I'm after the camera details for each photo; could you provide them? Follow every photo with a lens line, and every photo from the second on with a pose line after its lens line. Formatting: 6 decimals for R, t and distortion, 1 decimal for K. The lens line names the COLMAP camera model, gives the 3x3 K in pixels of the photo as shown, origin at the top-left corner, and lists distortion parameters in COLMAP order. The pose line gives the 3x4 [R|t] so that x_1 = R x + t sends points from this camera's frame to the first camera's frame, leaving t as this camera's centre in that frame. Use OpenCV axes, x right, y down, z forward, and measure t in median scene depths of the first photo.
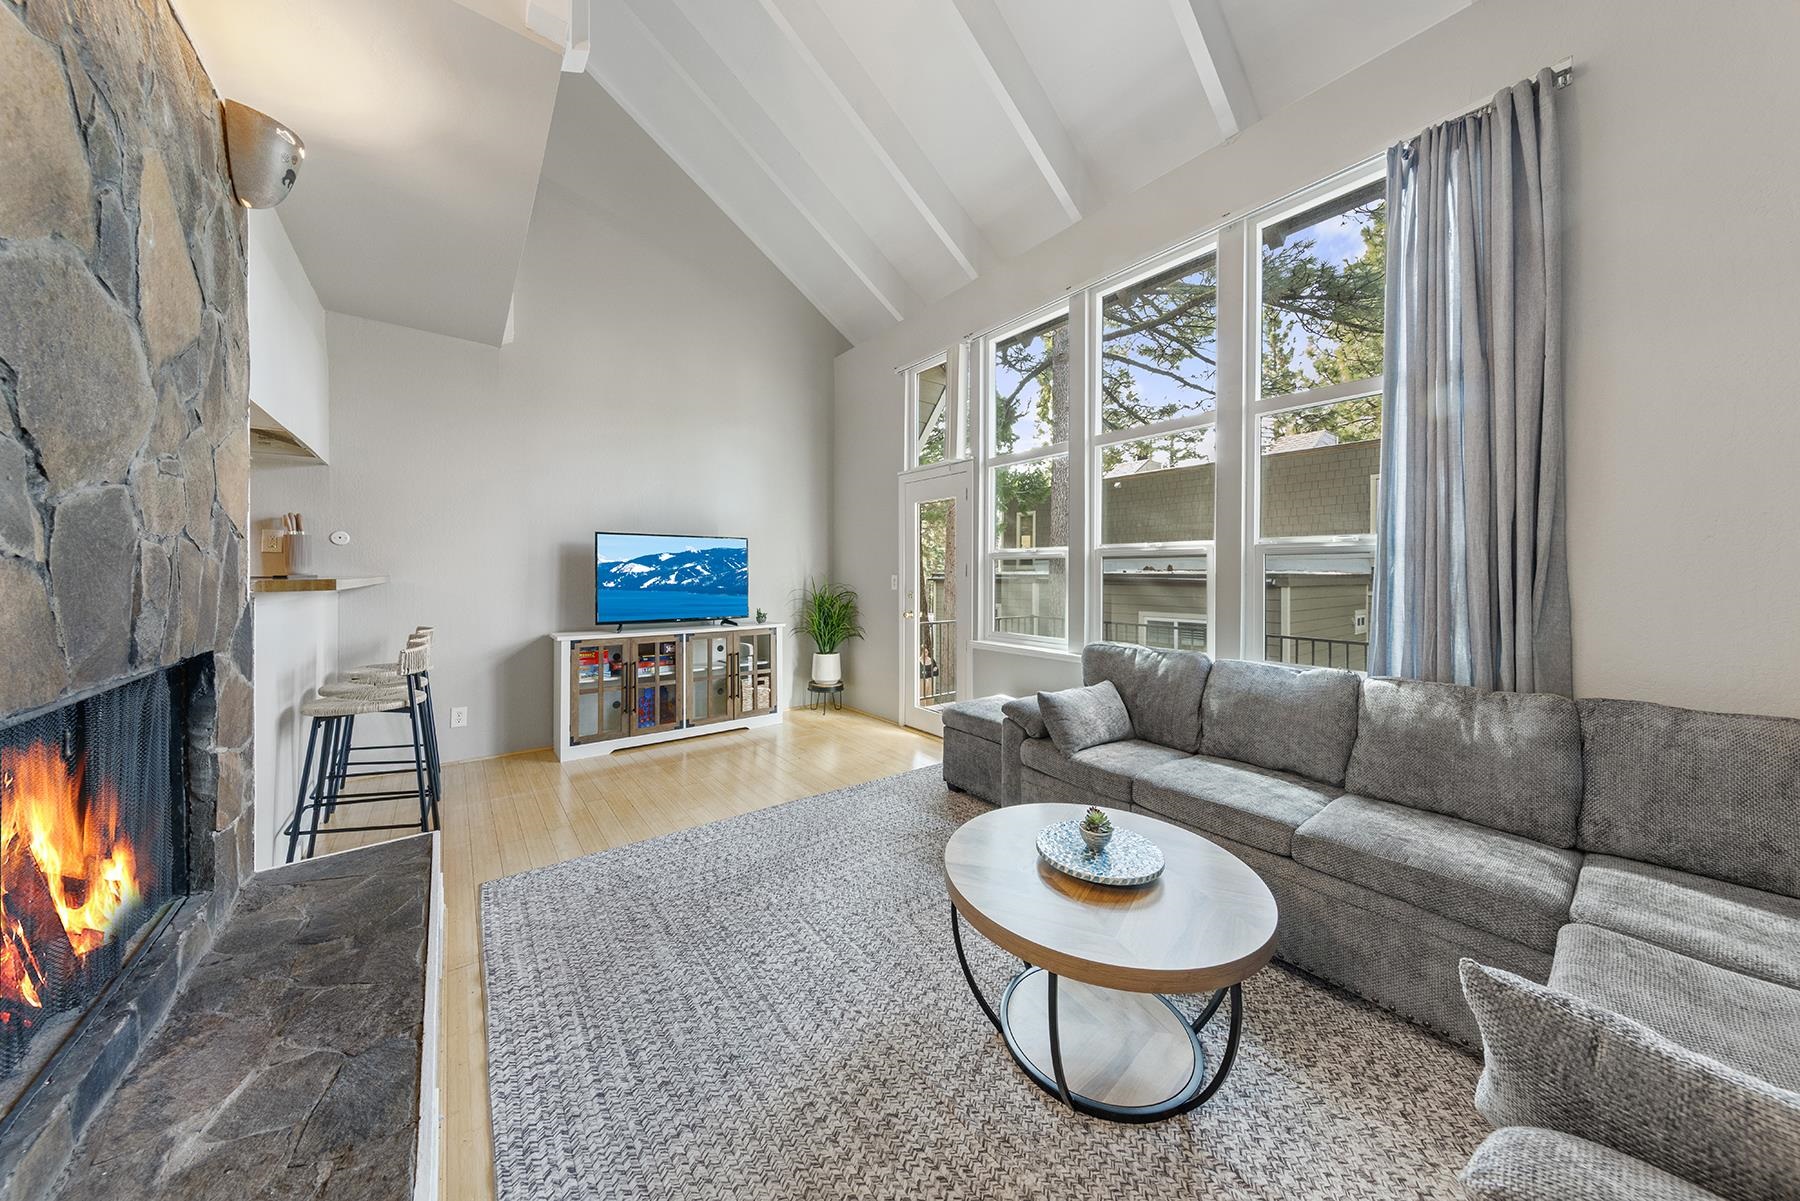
lens RADIAL K [[570.9, 0, 898.5], [0, 570.9, 573.5], [0, 0, 1]] dist [0.005006, -0.000229]
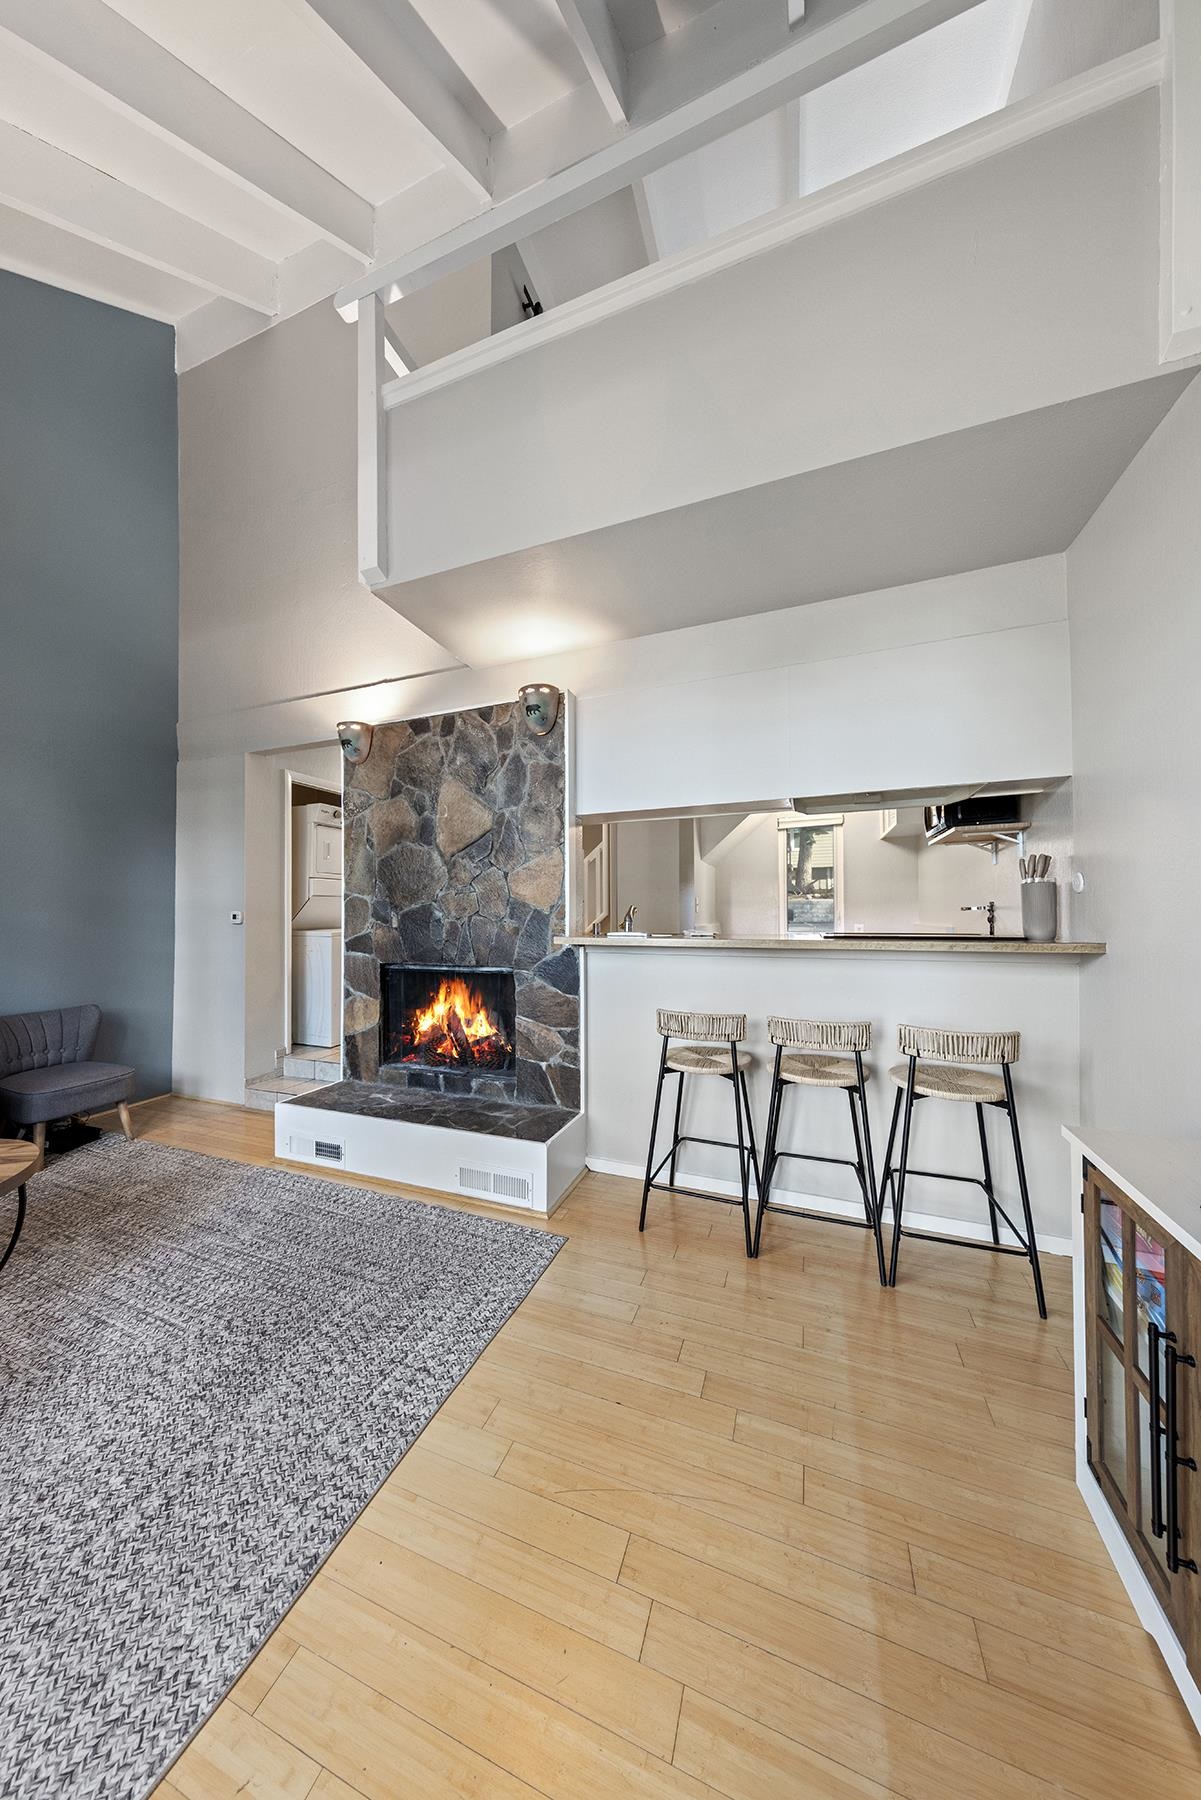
lens RADIAL K [[570.9, 0, 592.3], [0, 570.9, 902.9], [0, 0, 1]] dist [0.005006, -0.000229]
pose [[-0.861429, -0.006202, -0.507841, -0.138243], [0.002728, 0.999855, -0.016838, -0.025655], [0.507871, -0.015890, -0.861286, 1.107403]]
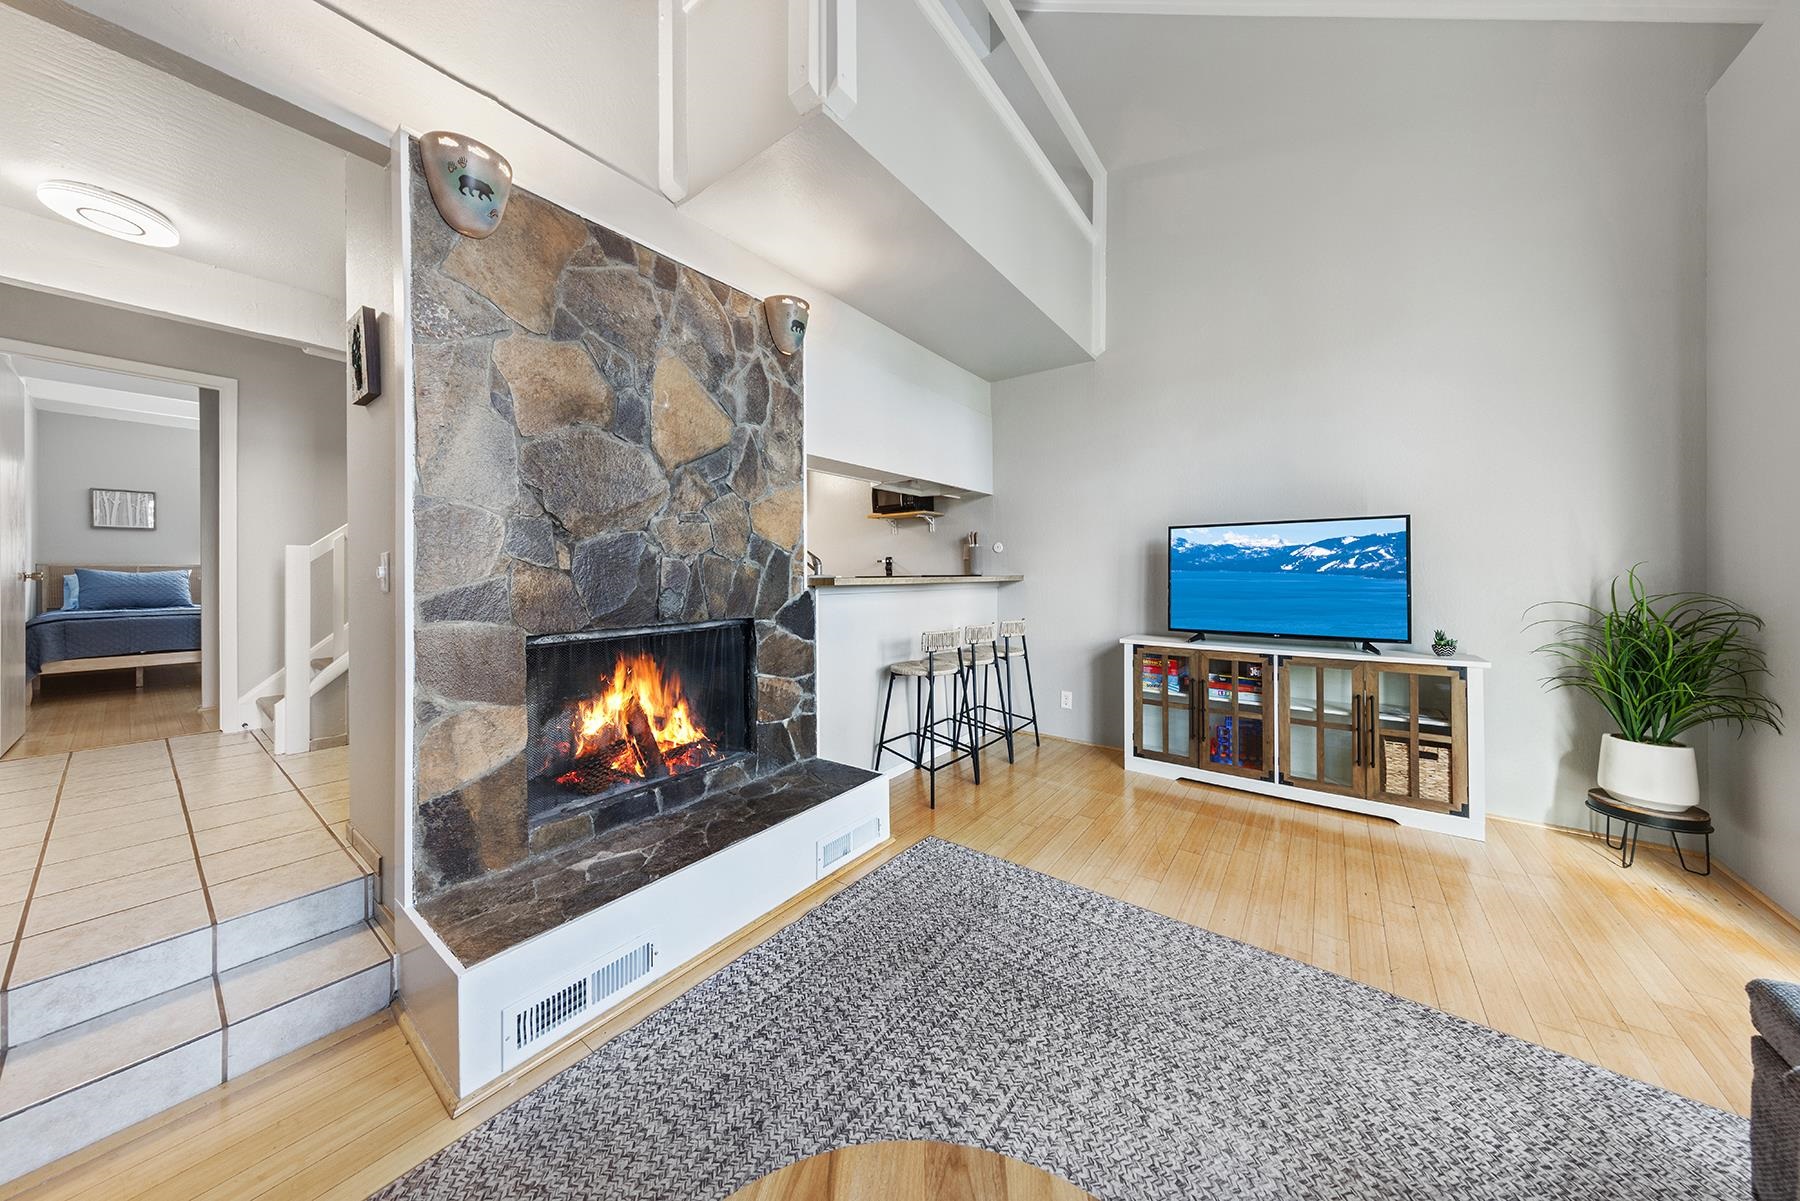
lens RADIAL K [[570.9, 0, 898.5], [0, 570.9, 573.5], [0, 0, 1]] dist [0.005006, -0.000229]
pose [[0.258940, -0.001844, -0.965892, 0.229384], [0.002483, 0.999996, -0.001244, 0.000311], [0.965890, -0.002076, 0.258943, 0.364521]]
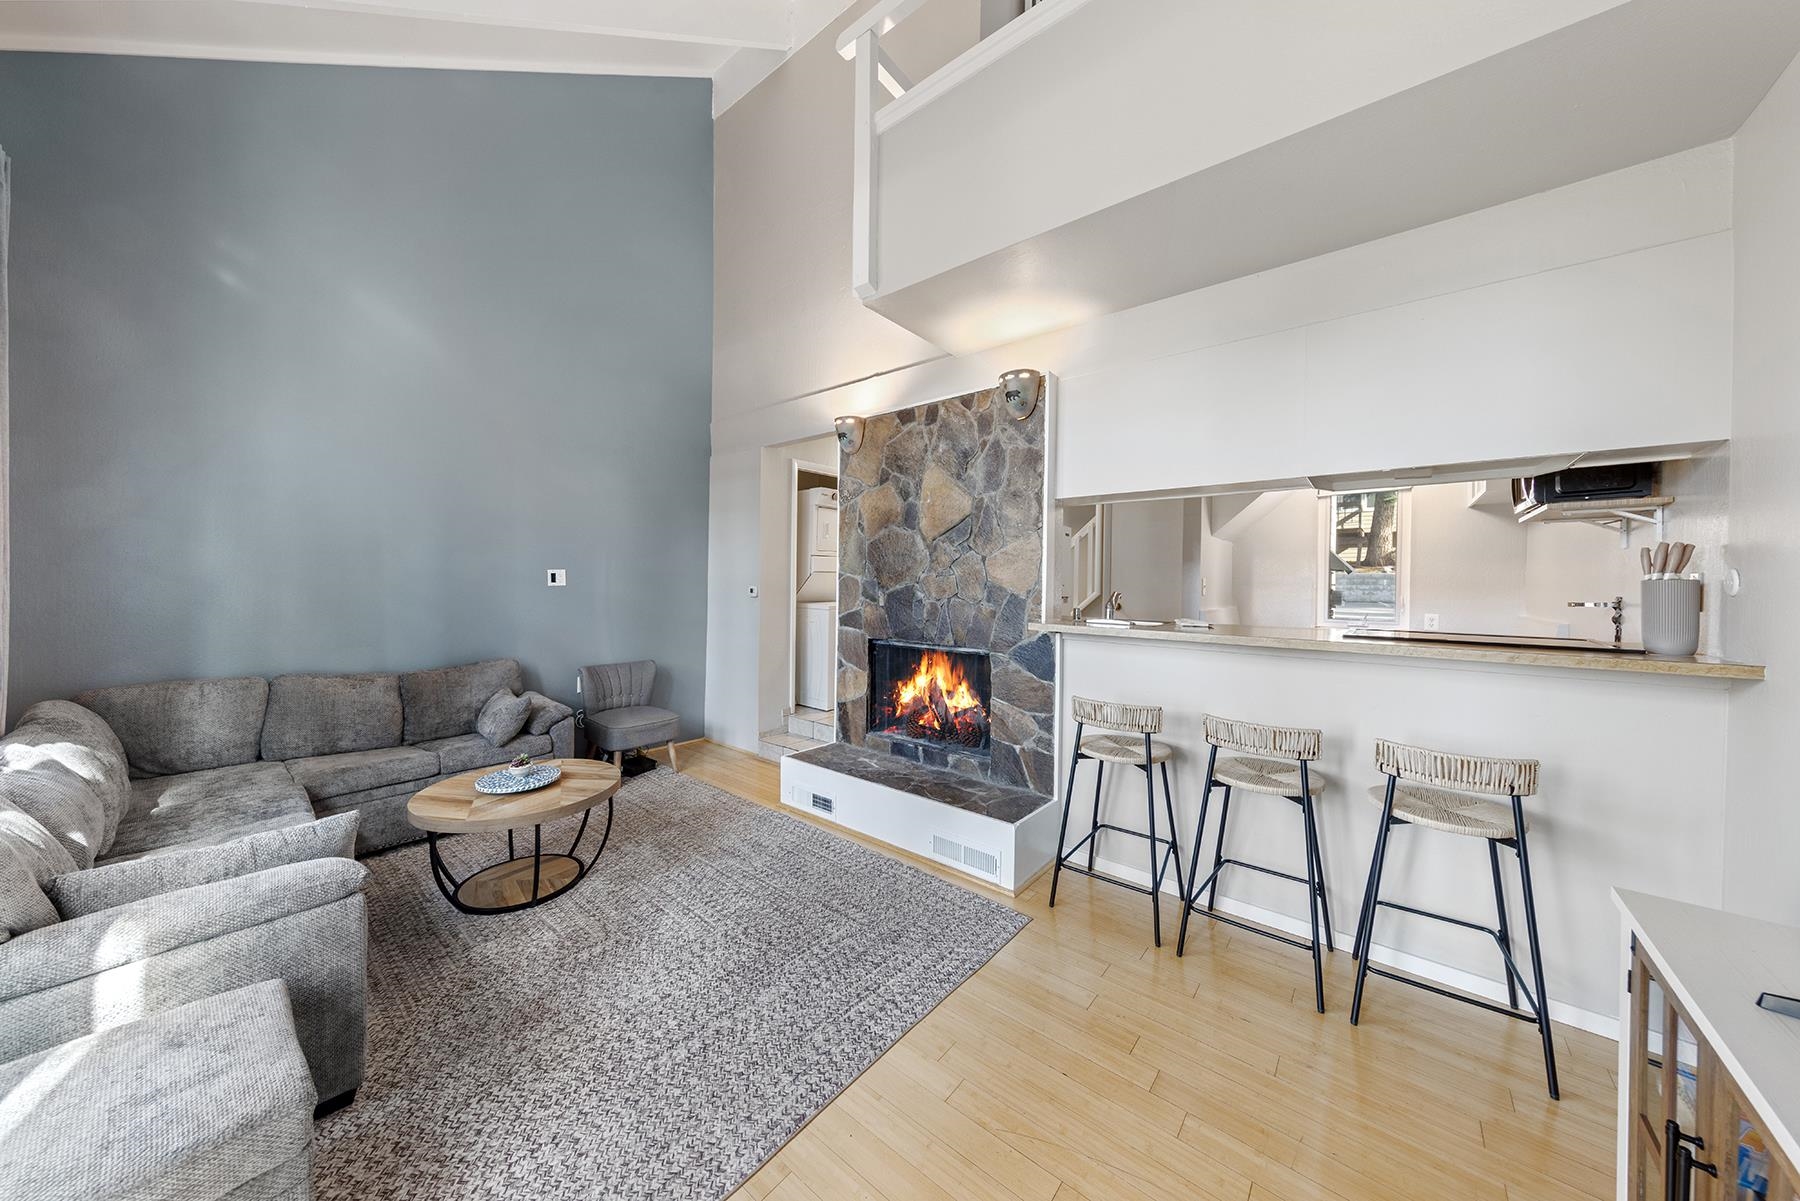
lens RADIAL K [[601.4, 0, 901.4], [0, 601.4, 583.2], [0, 0, 1]] dist [0.001400, 0.000146]
pose [[-0.976211, -0.015796, -0.216247, -0.139652], [-0.017216, 0.999841, 0.004688, -0.045623], [0.216138, 0.008299, -0.976328, 1.170858]]
